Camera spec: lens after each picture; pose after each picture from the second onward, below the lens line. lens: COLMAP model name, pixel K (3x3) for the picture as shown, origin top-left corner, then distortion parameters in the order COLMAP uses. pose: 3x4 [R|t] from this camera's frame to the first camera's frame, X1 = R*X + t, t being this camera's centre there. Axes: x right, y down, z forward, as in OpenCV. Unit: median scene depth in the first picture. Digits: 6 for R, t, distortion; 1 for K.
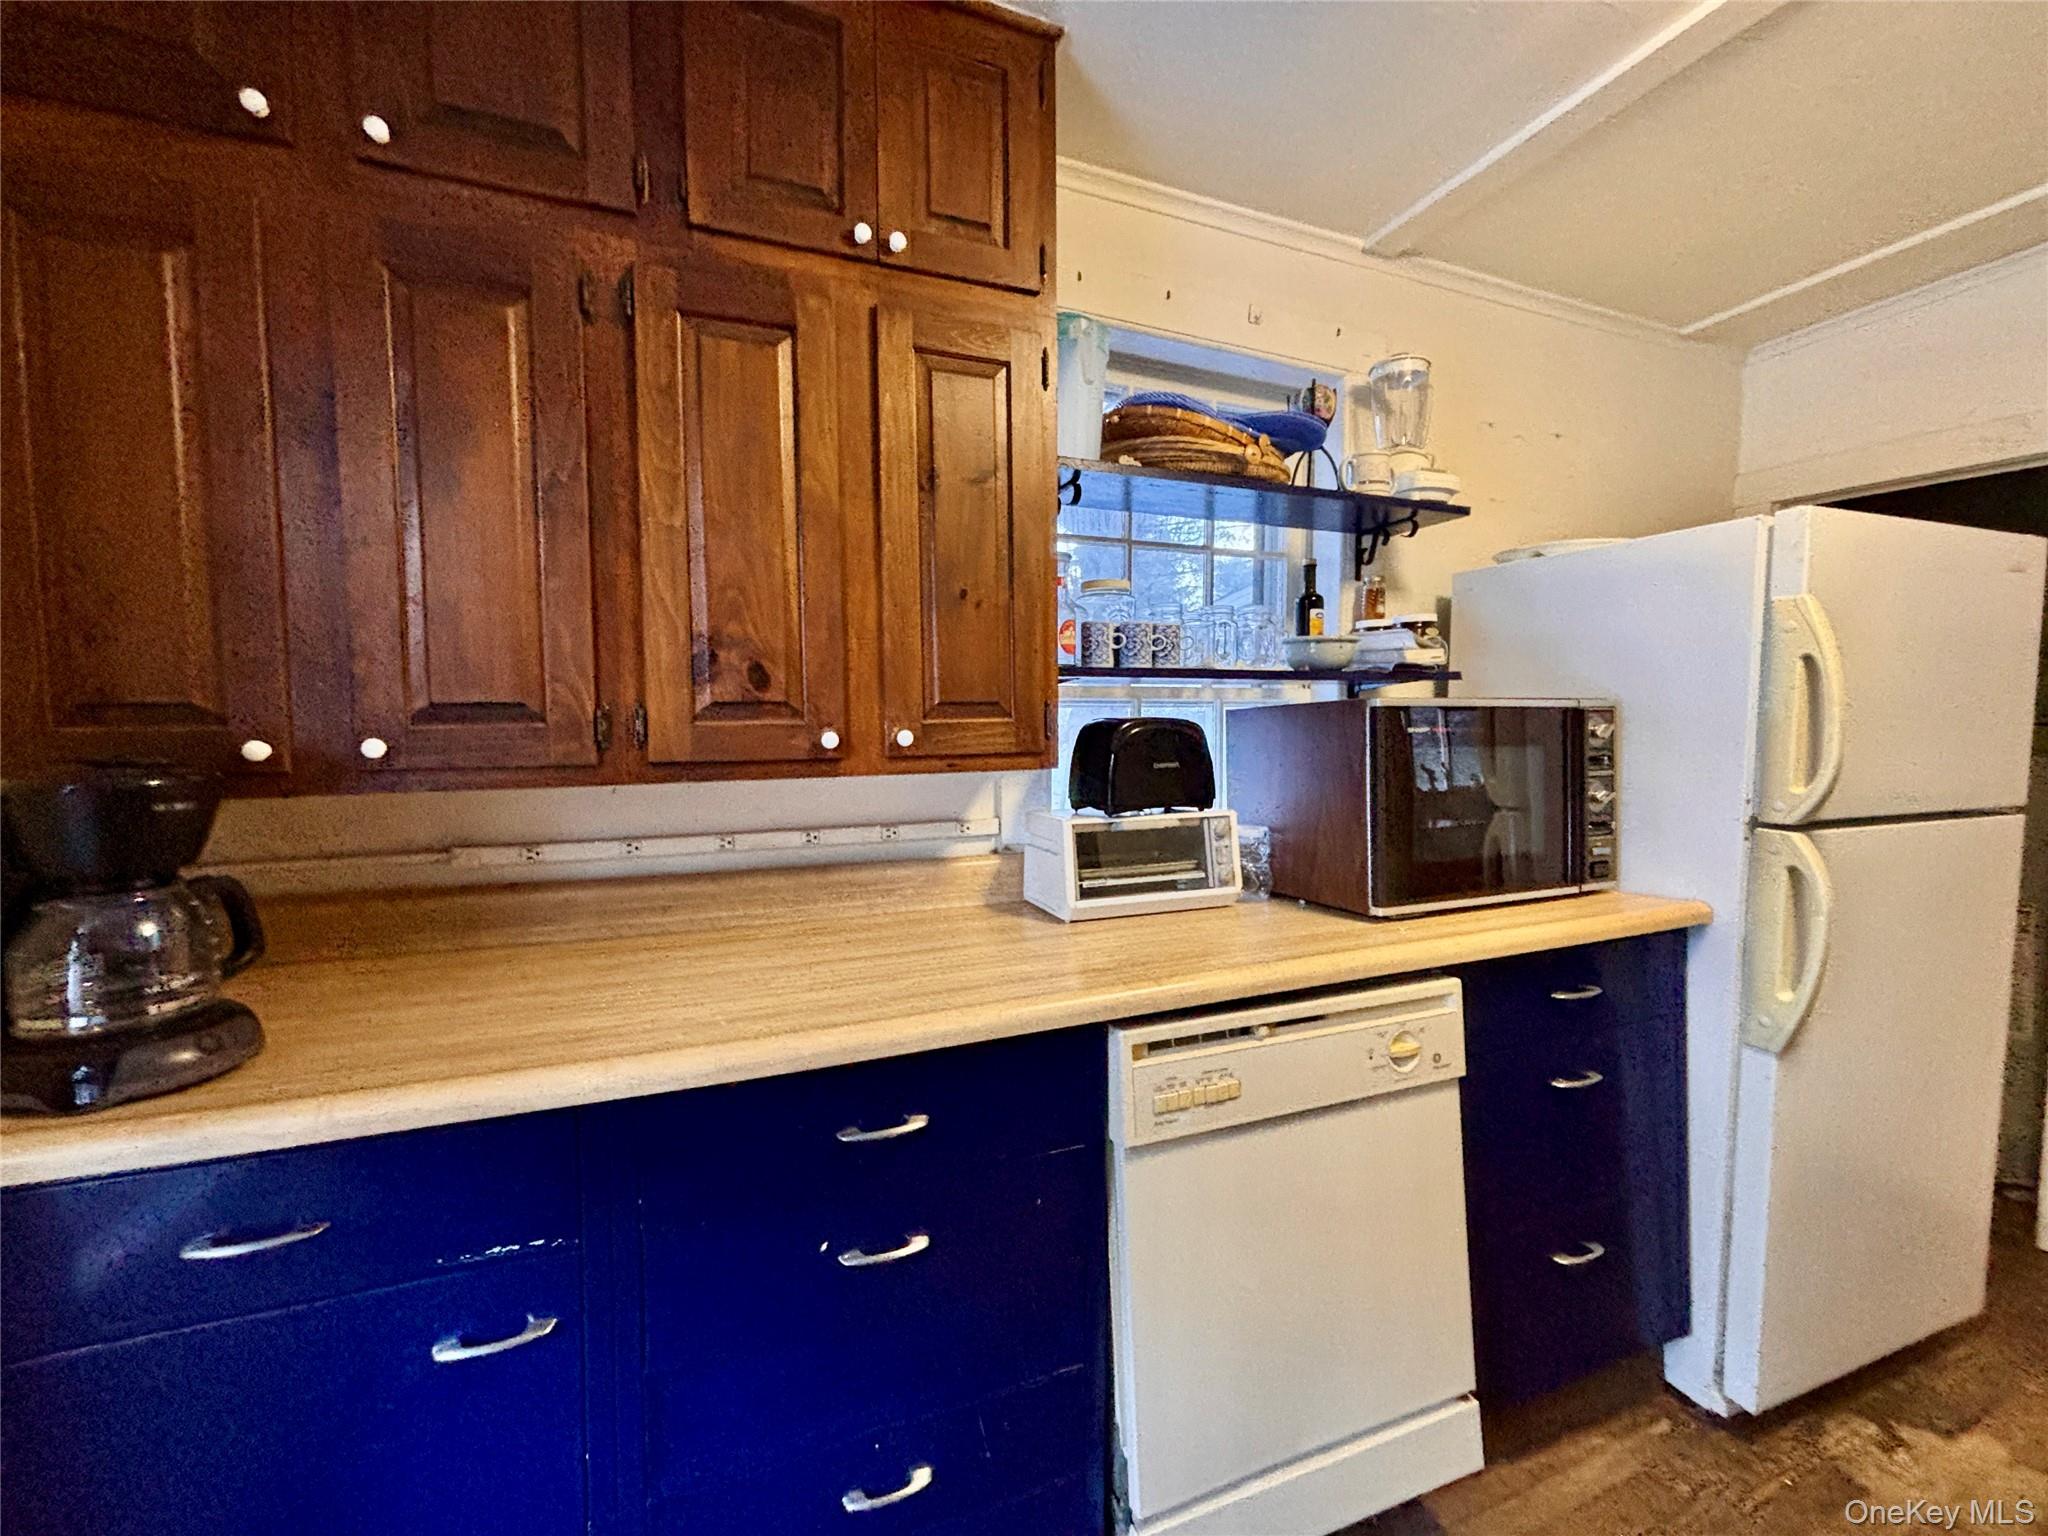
lens RADIAL K [[815.5, 0, 1024.0], [0, 815.5, 768.0], [0, 0, 1]] dist [-0.002341, -0.000600]
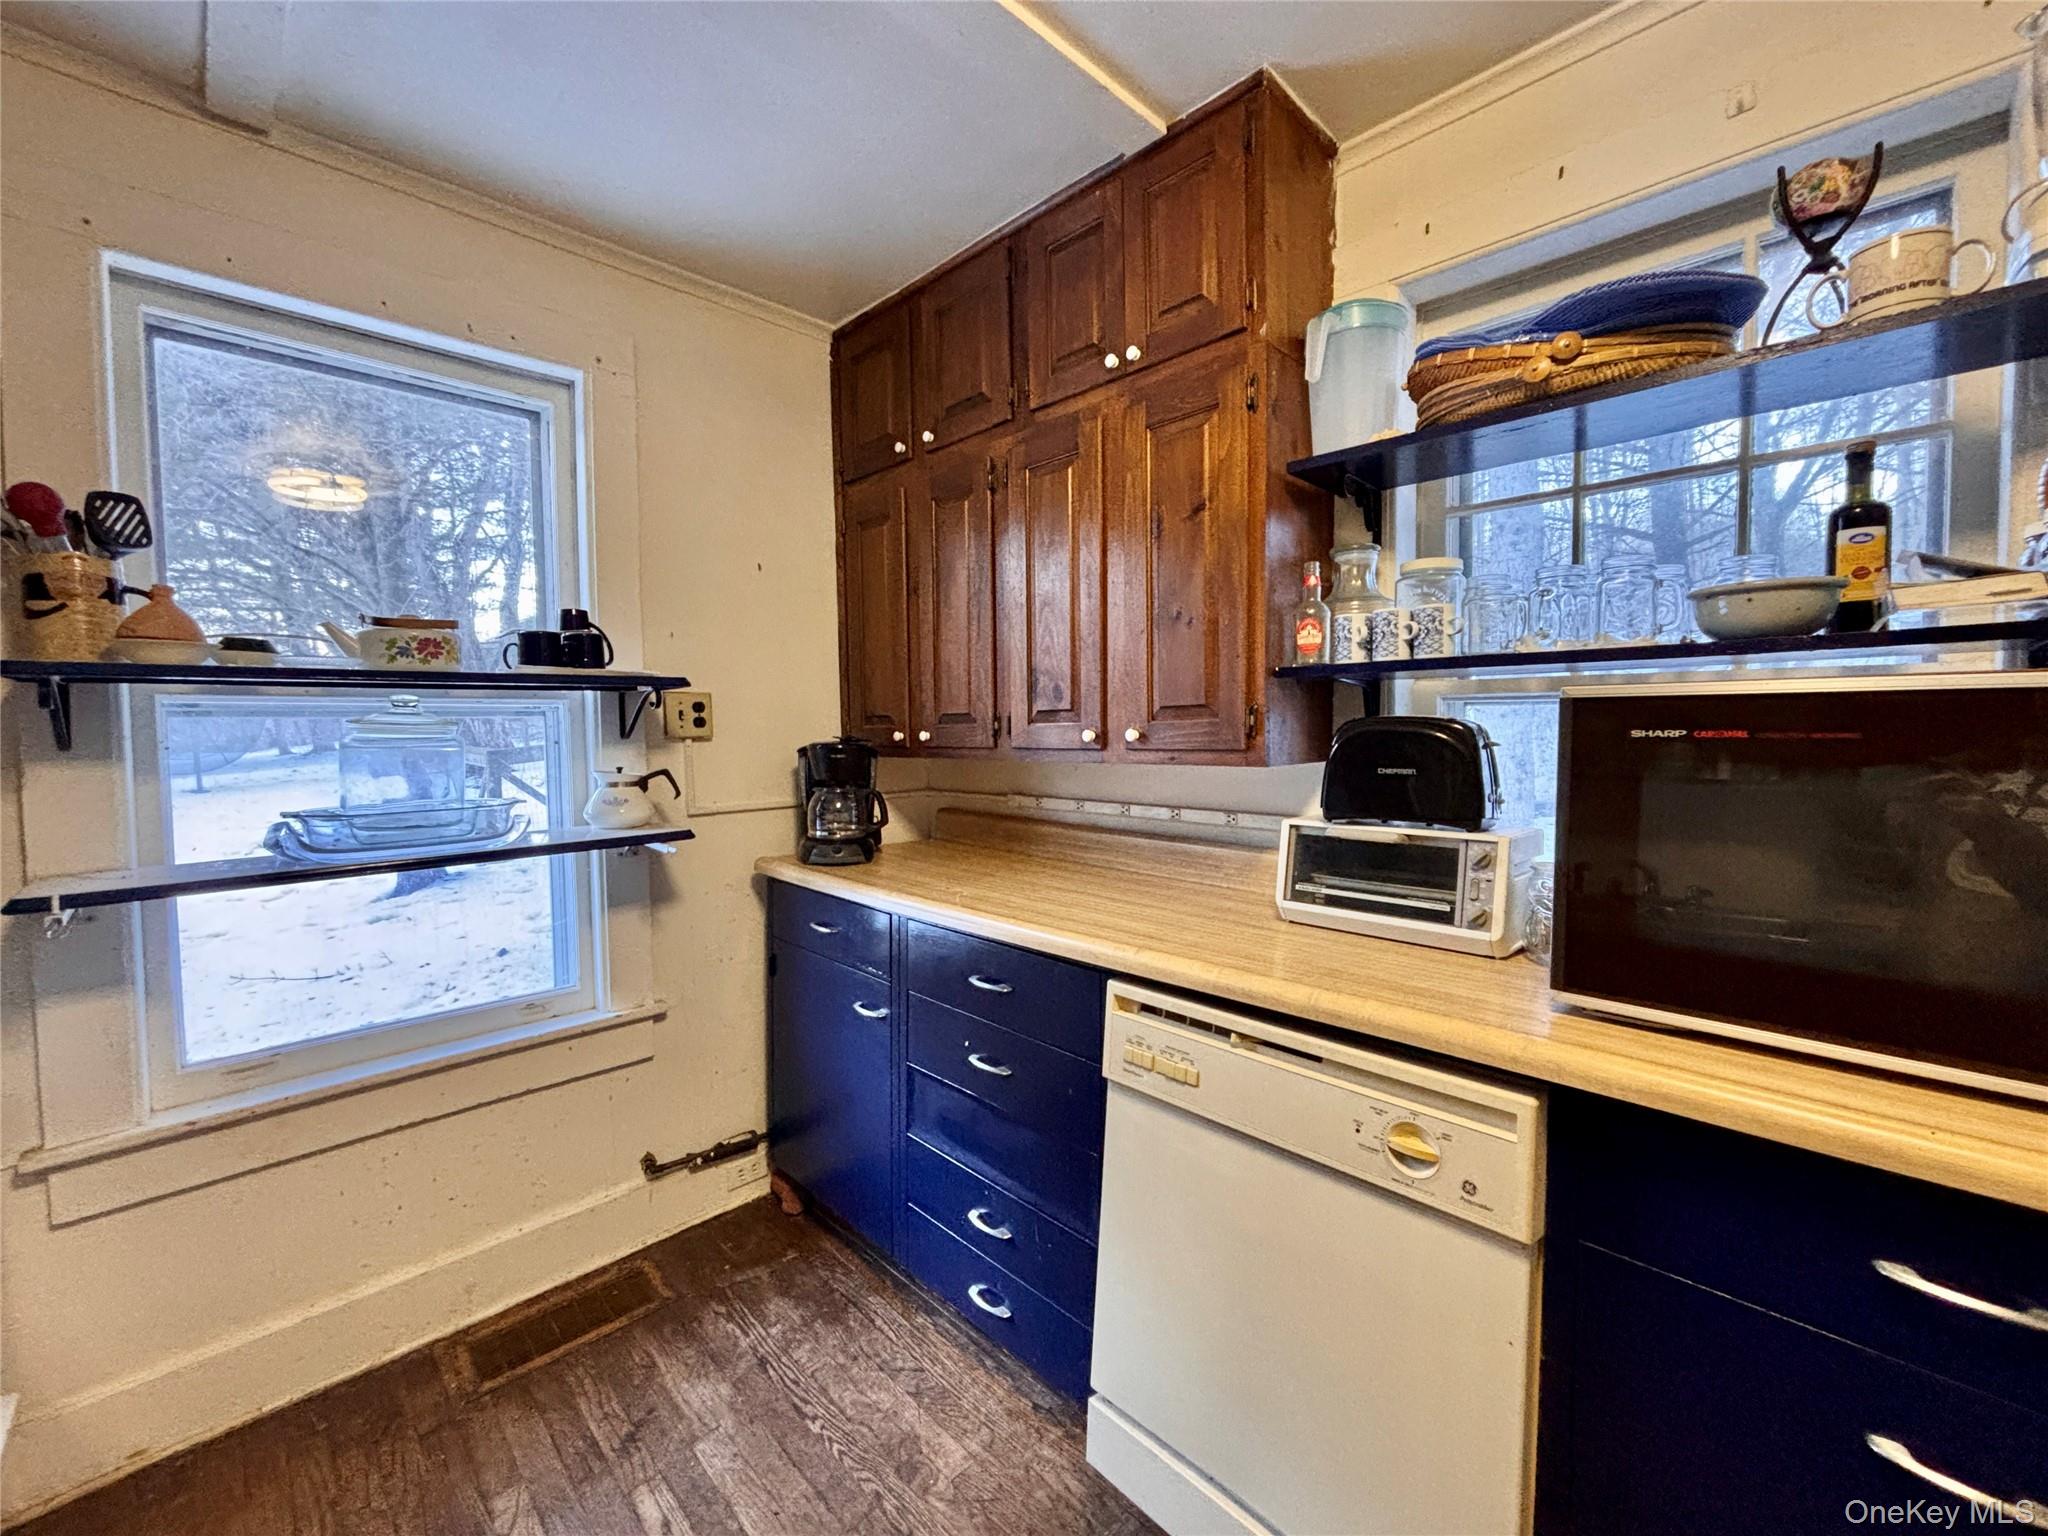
lens RADIAL K [[815.5, 0, 1024.0], [0, 815.5, 768.0], [0, 0, 1]] dist [-0.002341, -0.000600]
pose [[0.398743, 0.050491, -0.915672, 0.967277], [-0.051552, 0.998138, 0.032589, -0.017735], [0.915613, 0.034210, 0.400604, 0.330103]]
